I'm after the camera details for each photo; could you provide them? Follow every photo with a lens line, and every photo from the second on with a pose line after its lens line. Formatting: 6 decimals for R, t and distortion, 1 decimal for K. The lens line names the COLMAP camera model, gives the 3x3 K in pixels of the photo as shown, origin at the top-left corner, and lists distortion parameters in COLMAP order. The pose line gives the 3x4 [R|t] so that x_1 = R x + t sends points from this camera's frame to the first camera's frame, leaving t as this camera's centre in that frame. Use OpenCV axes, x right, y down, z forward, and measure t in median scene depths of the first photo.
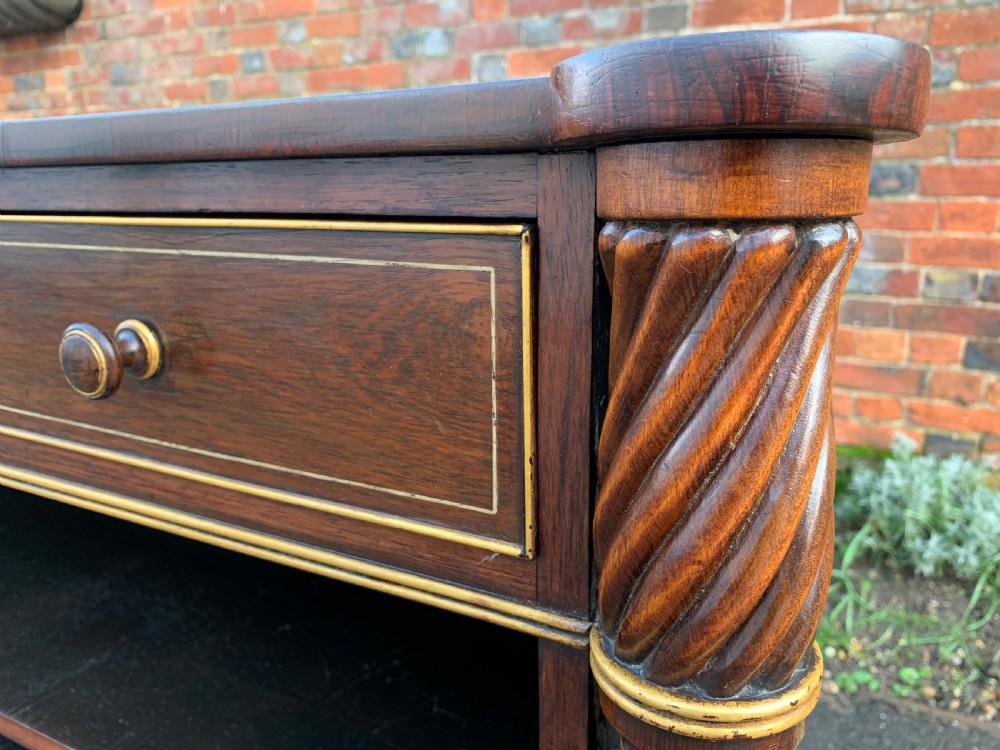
lens RADIAL K [[824.6, 0, 500.0], [0, 824.6, 375.0], [0, 0, 1]] dist [-0.016353, -0.002409]
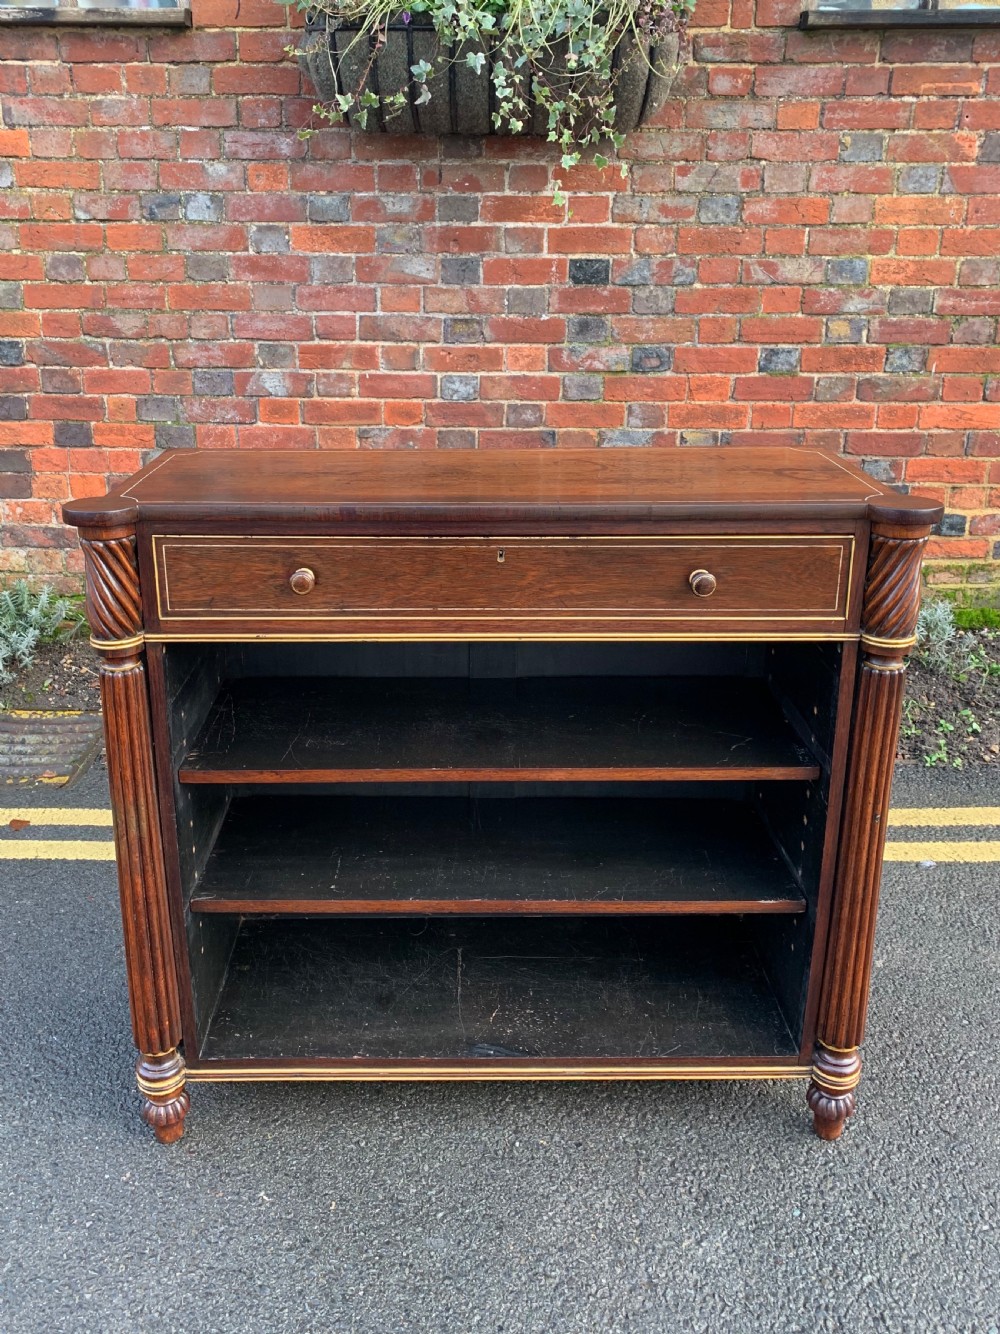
lens RADIAL K [[1130.4, 0, 500.0], [0, 1130.4, 667.0], [0, 0, 1]] dist [0.016891, 0.003172]
pose [[0.874368, -0.172454, 0.453586, -2.906643], [0.105684, 0.979958, 0.168856, -0.471998], [-0.473615, -0.099706, 0.875070, -2.185263]]
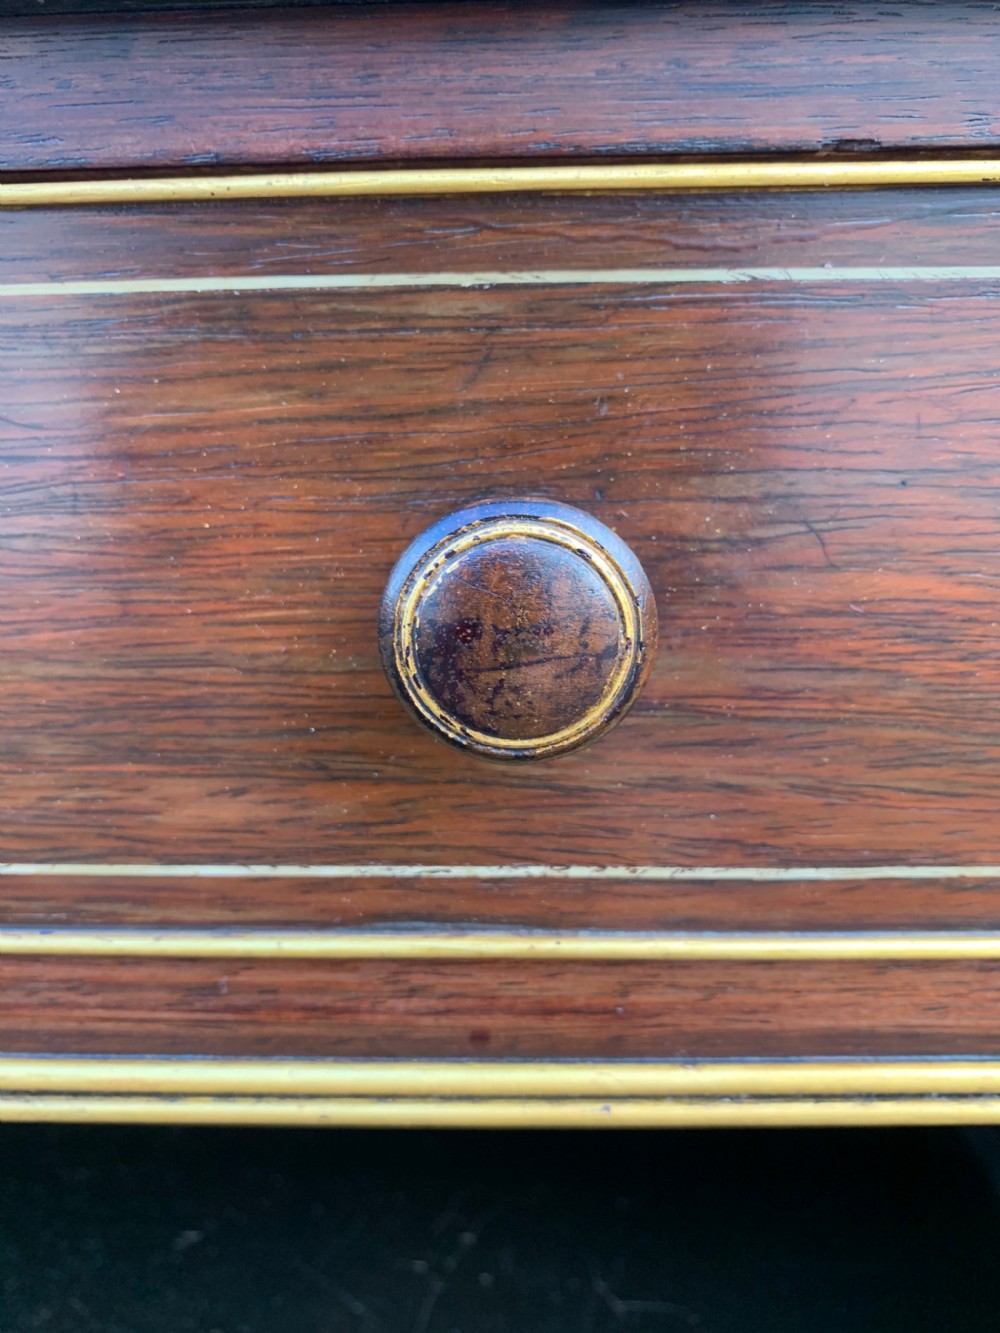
lens RADIAL K [[1099.2, 0, 500.0], [0, 1099.2, 666.5], [0, 0, 1]] dist [-0.016353, -0.002409]
pose [[0.889539, -0.100131, 0.445751, -0.636477], [0.111948, 0.993714, -0.000180, -0.004517], [-0.442931, 0.050061, 0.895157, 0.611154]]
